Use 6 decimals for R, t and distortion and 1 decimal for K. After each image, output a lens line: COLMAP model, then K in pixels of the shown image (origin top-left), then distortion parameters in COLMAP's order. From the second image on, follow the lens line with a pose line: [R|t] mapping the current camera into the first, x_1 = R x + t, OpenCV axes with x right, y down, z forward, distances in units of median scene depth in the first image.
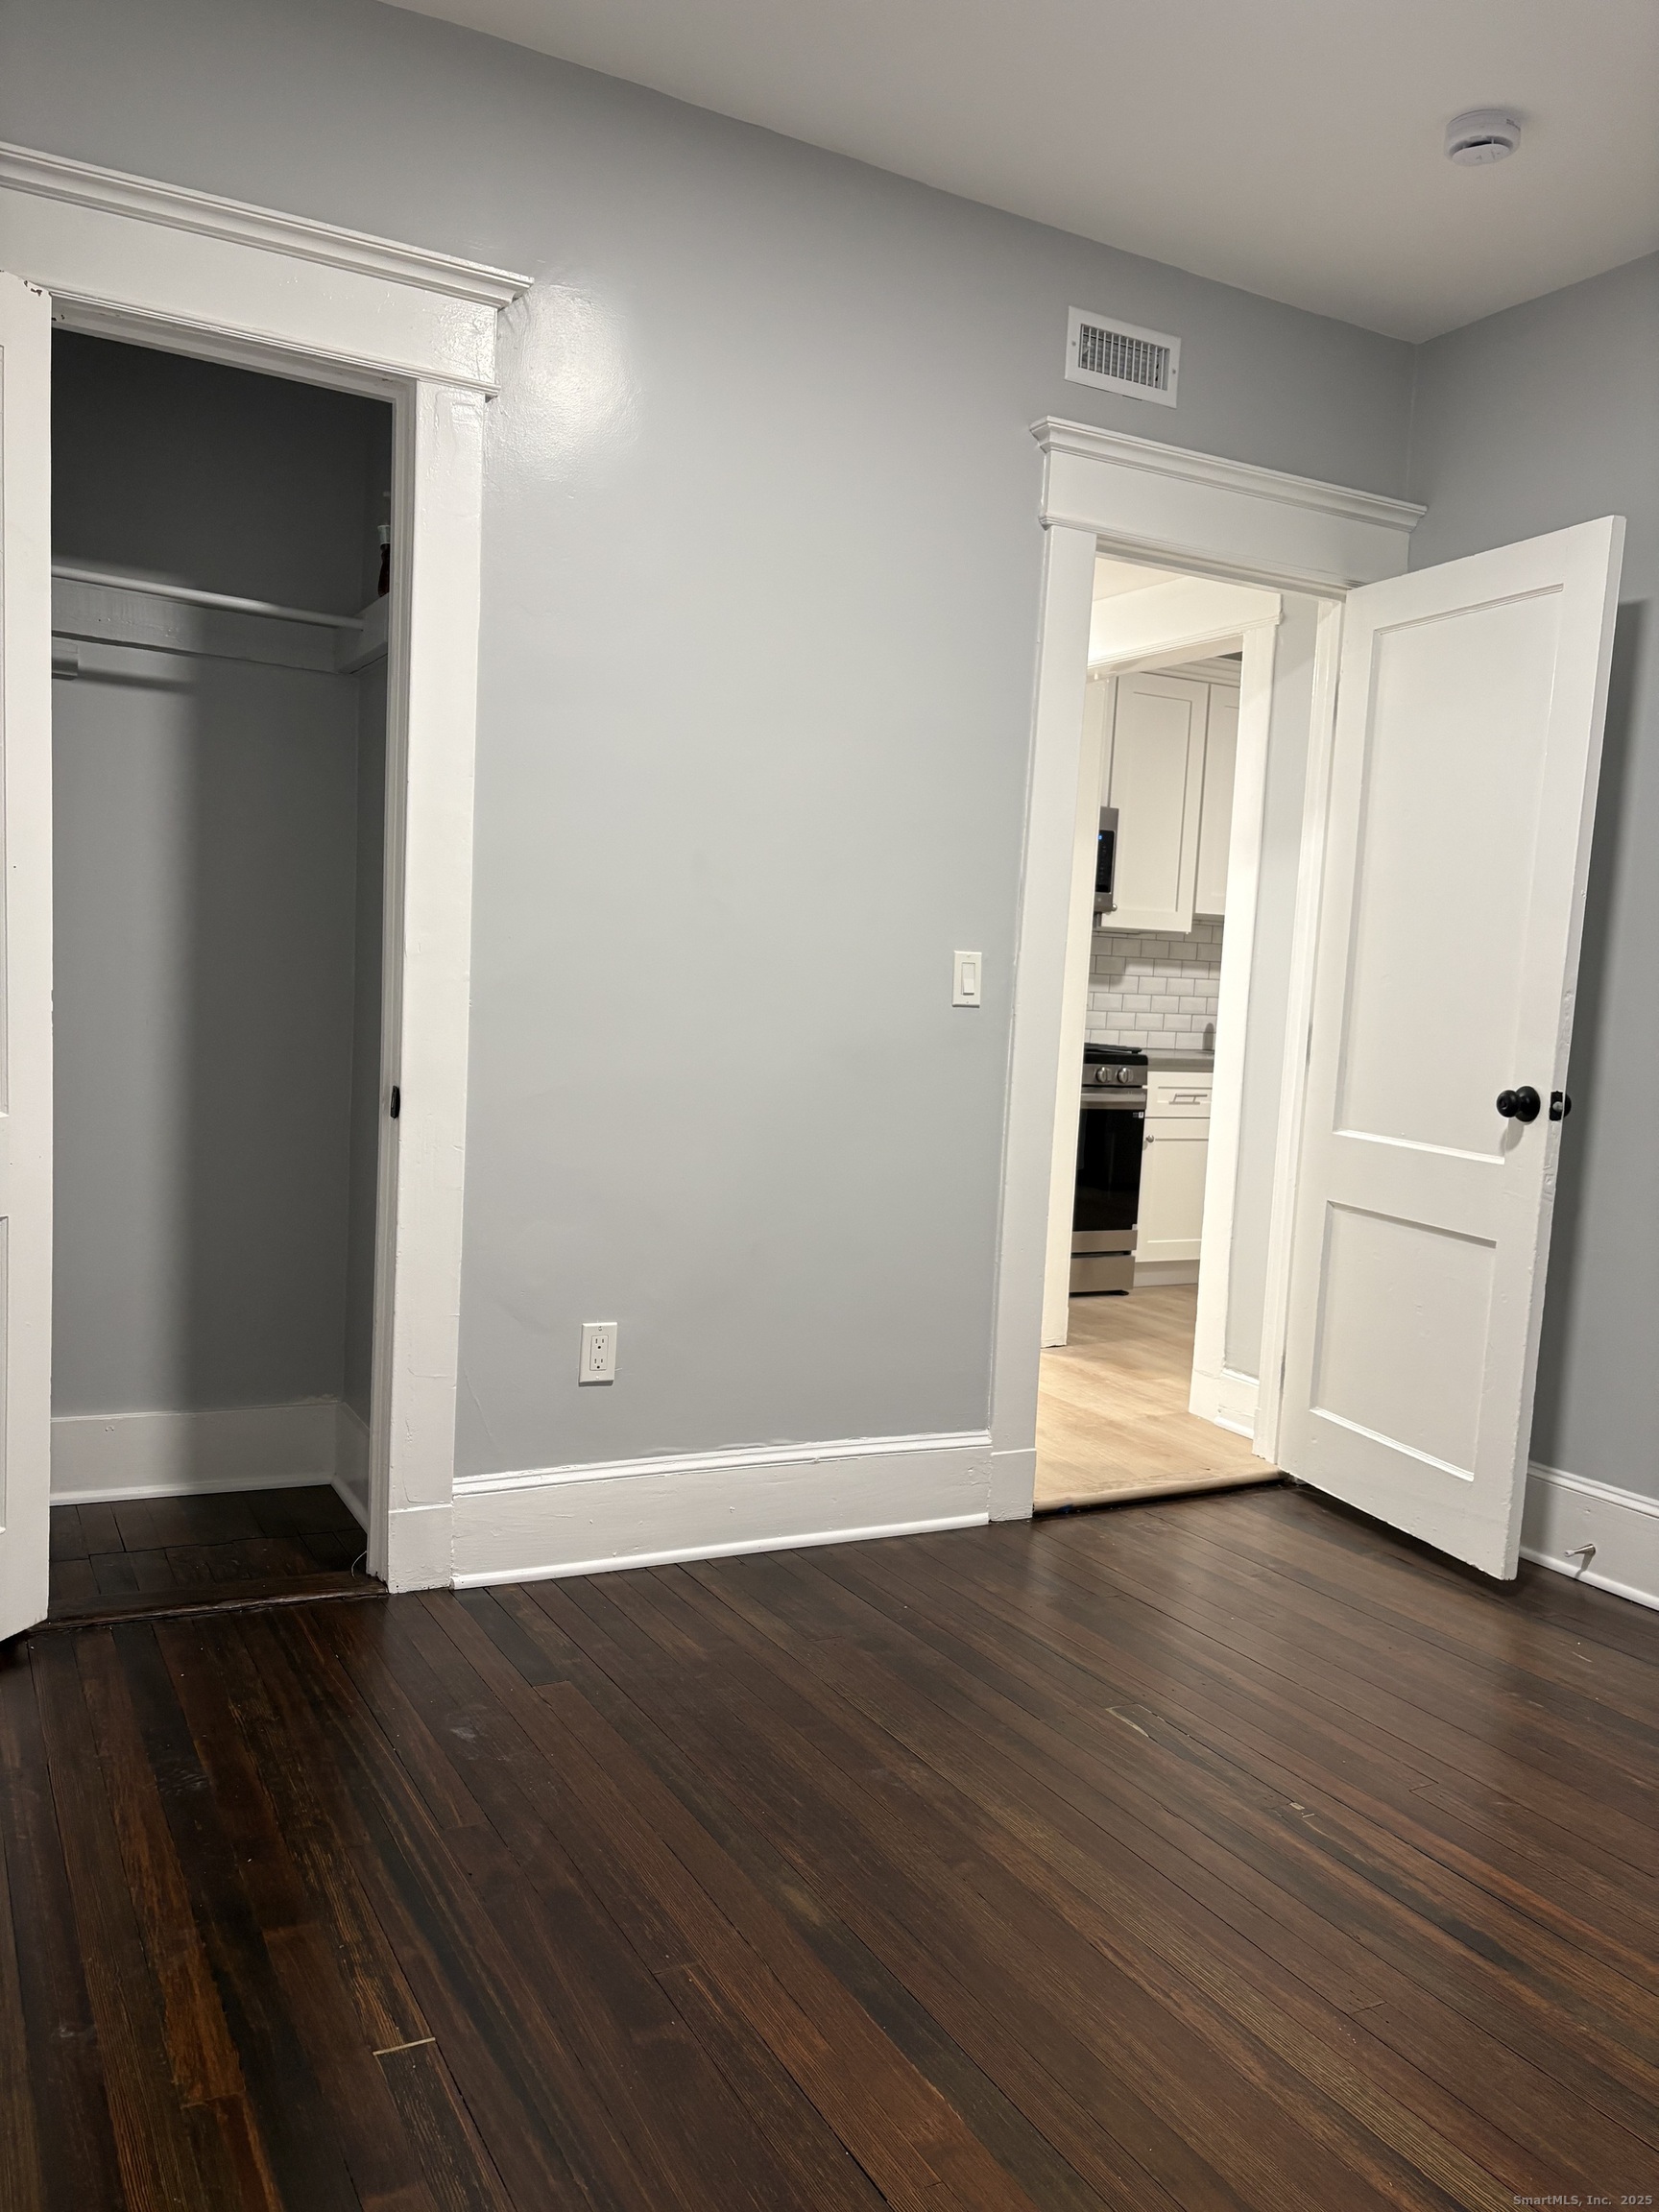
lens RADIAL K [[1663.1, 0, 829.5], [0, 1663.1, 1106.0], [0, 0, 1]] dist [0.064022, -0.075468]
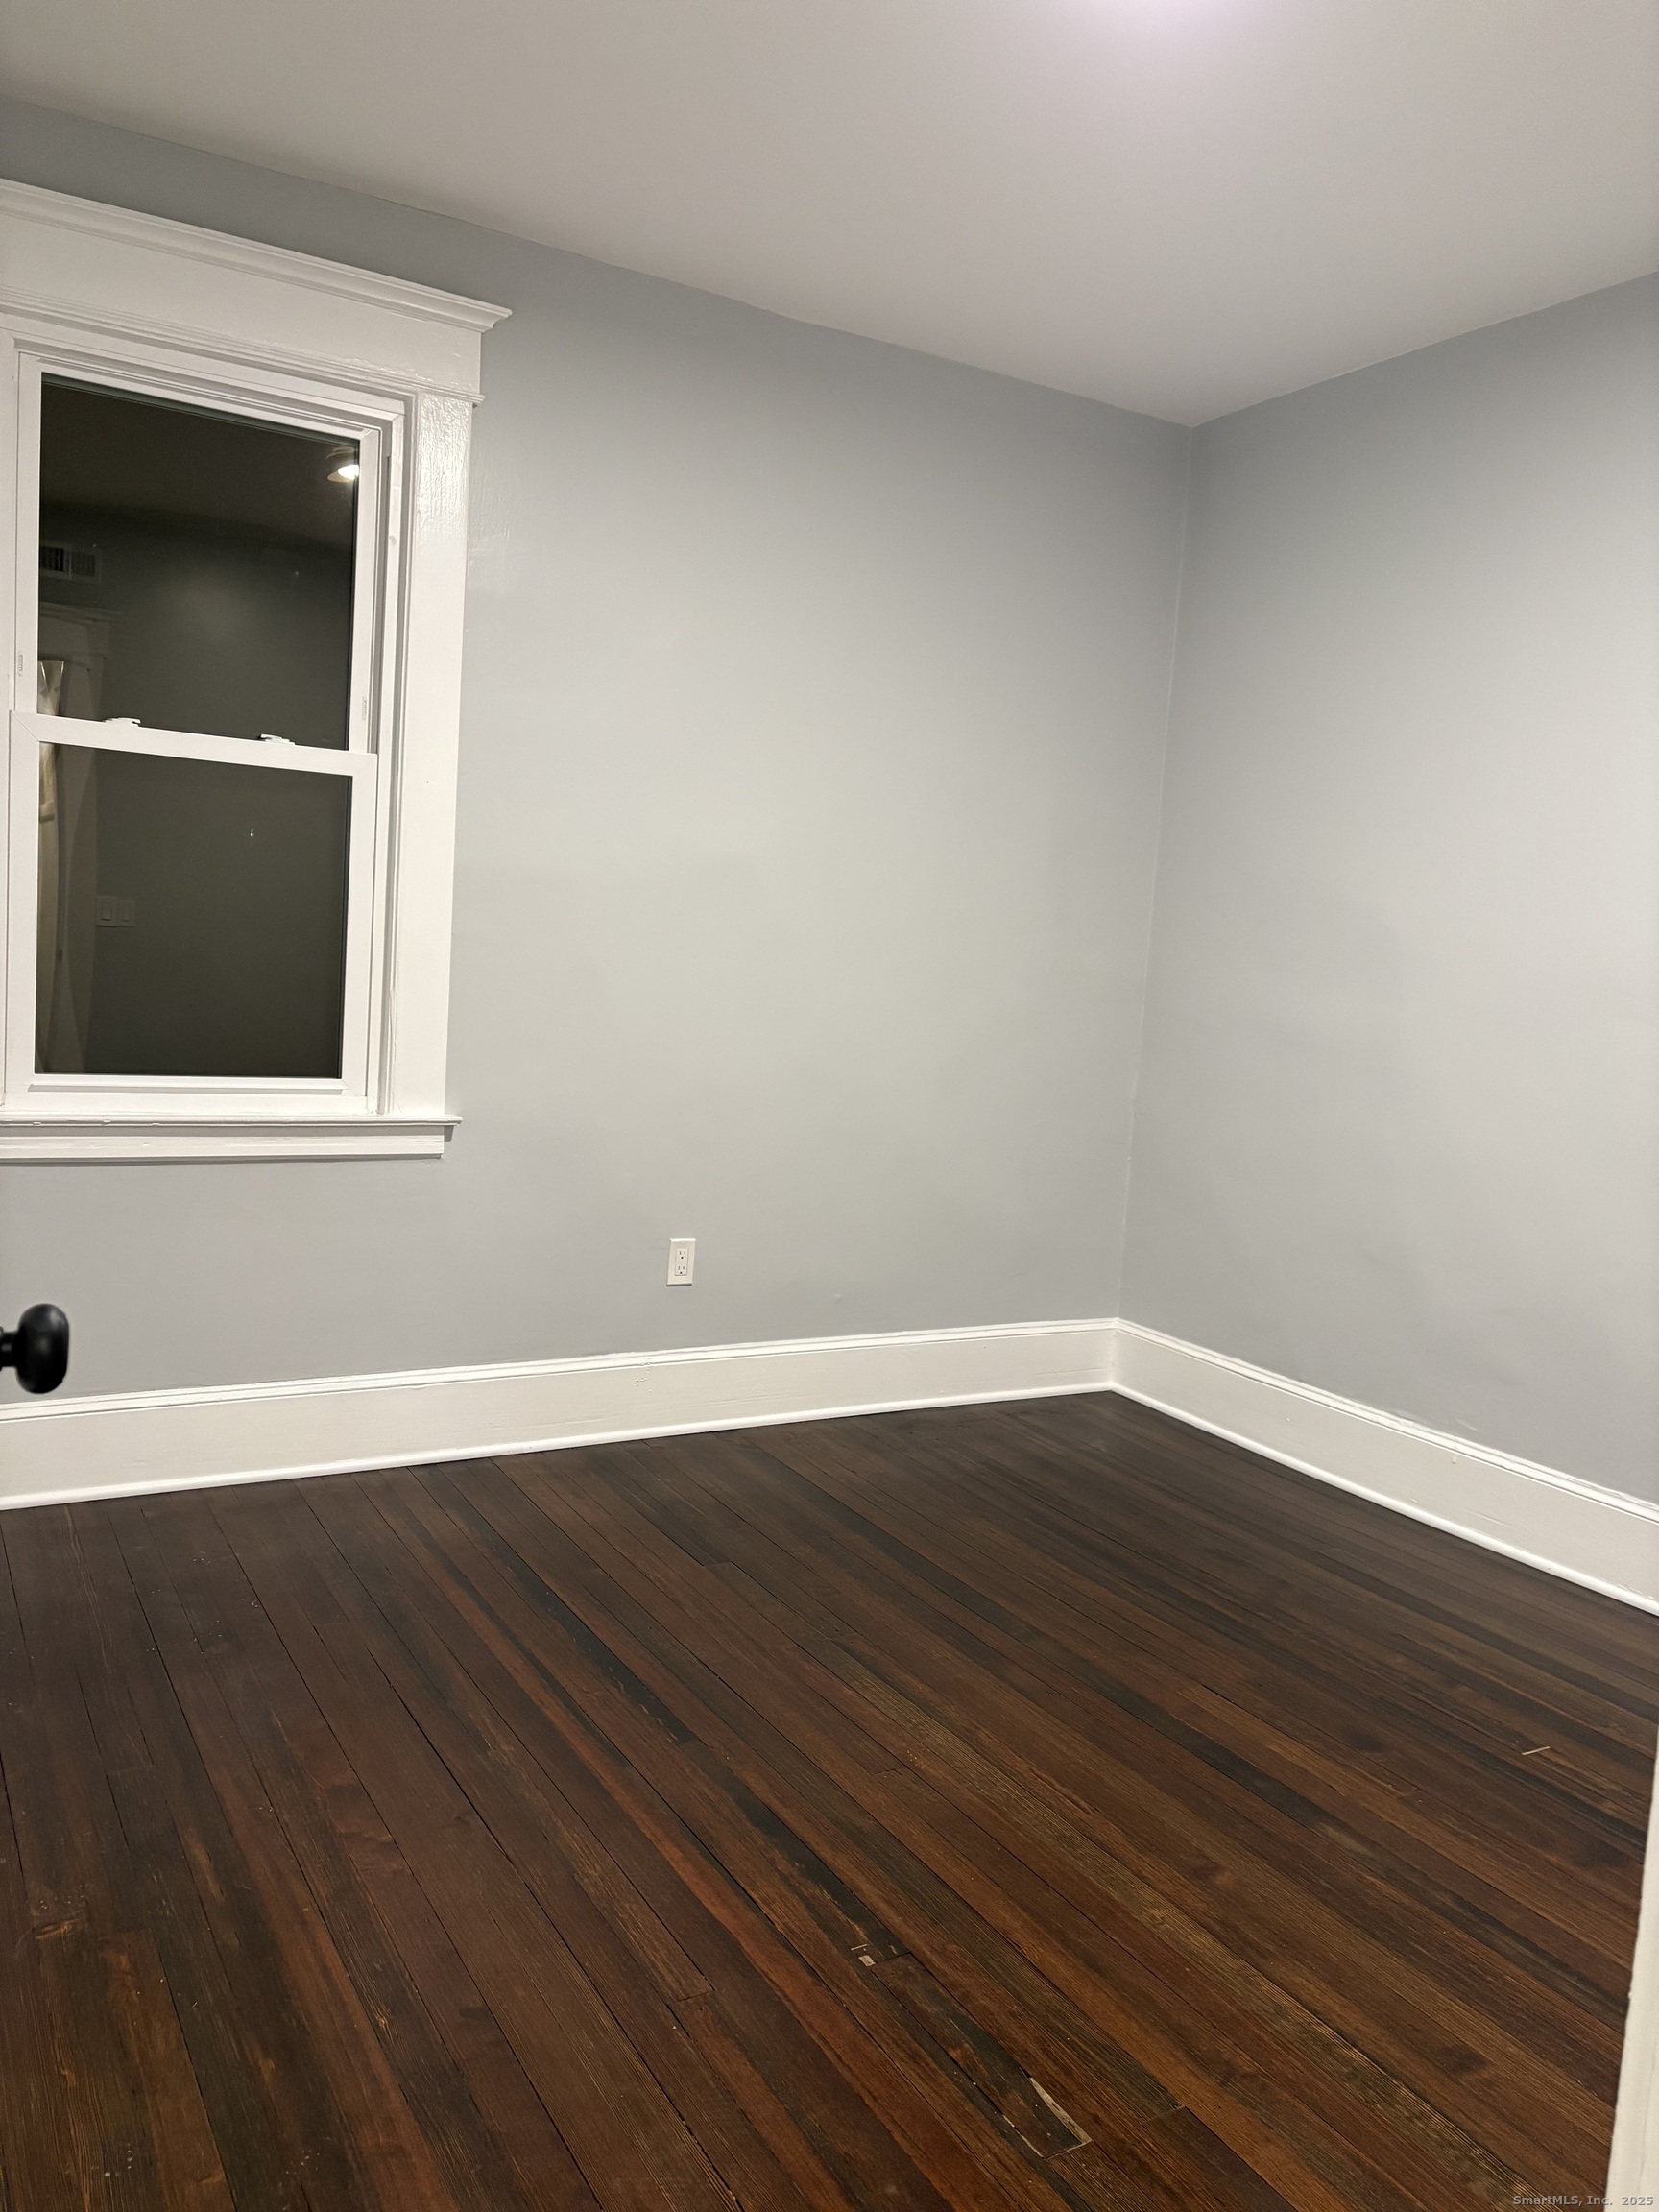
lens RADIAL K [[1663.1, 0, 829.5], [0, 1663.1, 1106.0], [0, 0, 1]] dist [0.064022, -0.075468]
pose [[-0.992988, -0.115478, -0.025297, 0.426946], [-0.118138, 0.977170, 0.176588, -0.187282], [0.004327, 0.178338, -0.983960, 2.050685]]
